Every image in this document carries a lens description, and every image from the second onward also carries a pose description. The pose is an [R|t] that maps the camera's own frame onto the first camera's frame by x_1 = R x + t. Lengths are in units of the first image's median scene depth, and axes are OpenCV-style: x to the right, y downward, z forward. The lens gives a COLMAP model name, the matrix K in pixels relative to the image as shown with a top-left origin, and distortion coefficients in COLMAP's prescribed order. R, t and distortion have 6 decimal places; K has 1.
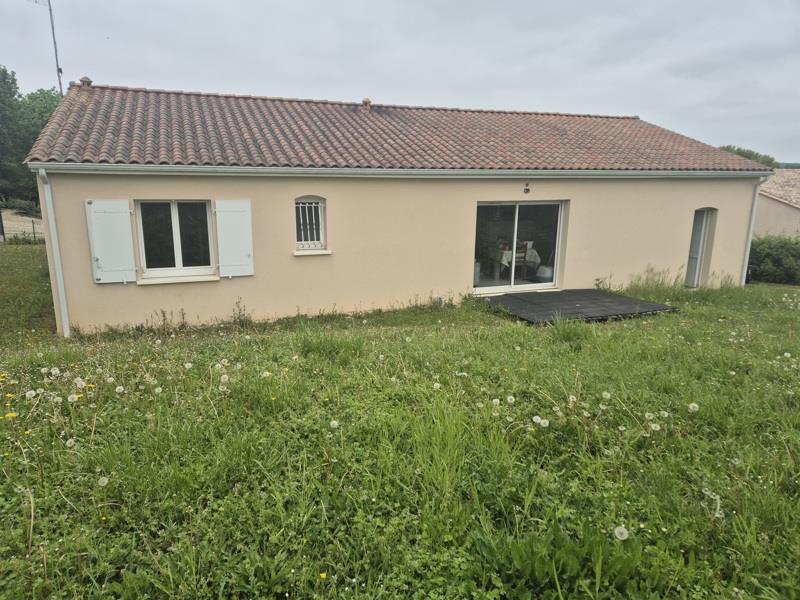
lens RADIAL K [[539.1, 0, 399.7], [0, 539.1, 301.0], [0, 0, 1]] dist [0.048984, -0.001087]
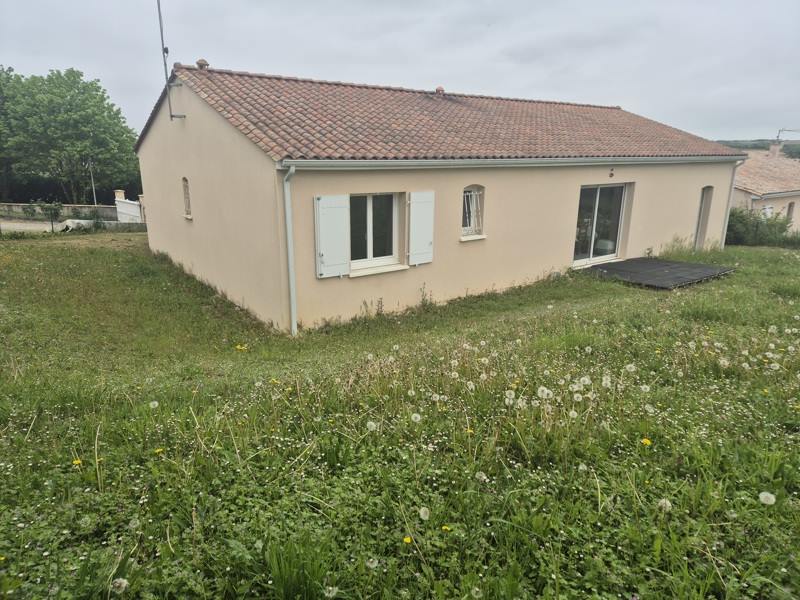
lens RADIAL K [[539.1, 0, 399.6], [0, 539.1, 297.3], [0, 0, 1]] dist [0.048984, -0.001087]
pose [[0.957571, -0.074131, 0.278500, -0.571300], [0.062544, 0.996775, 0.050275, -0.032025], [-0.281329, -0.030723, 0.959119, 0.003789]]
